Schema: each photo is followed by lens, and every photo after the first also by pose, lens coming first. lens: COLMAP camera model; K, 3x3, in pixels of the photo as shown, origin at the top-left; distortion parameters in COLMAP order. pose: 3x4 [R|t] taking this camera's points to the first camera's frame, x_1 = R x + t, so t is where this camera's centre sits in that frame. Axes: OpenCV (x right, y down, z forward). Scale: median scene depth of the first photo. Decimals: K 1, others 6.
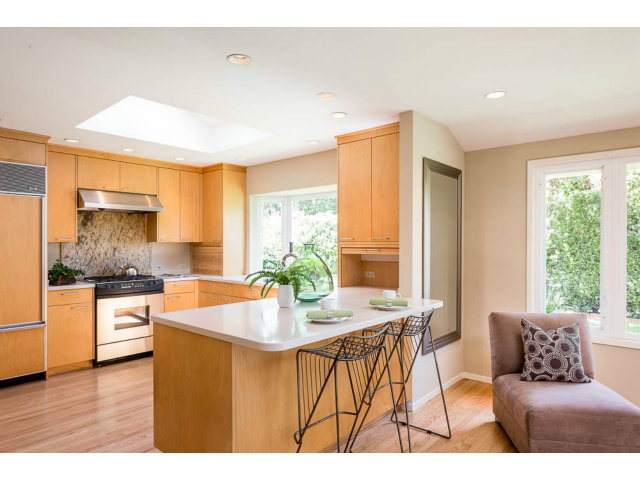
lens RADIAL K [[399.6, 0, 318.1], [0, 399.6, 242.8], [0, 0, 1]] dist [-0.005839, -0.002017]
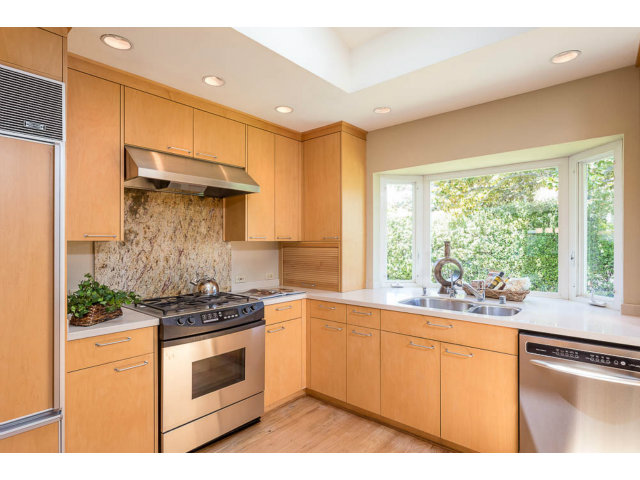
lens RADIAL K [[342.3, 0, 320.0], [0, 342.3, 240.0], [0, 0, 1]] dist [-0.000244, 0.000272]
pose [[0.999884, -0.001363, 0.015162, -0.312782], [0.001459, 0.999979, -0.006312, 0.000148], [-0.015153, 0.006333, 0.999865, 0.479963]]
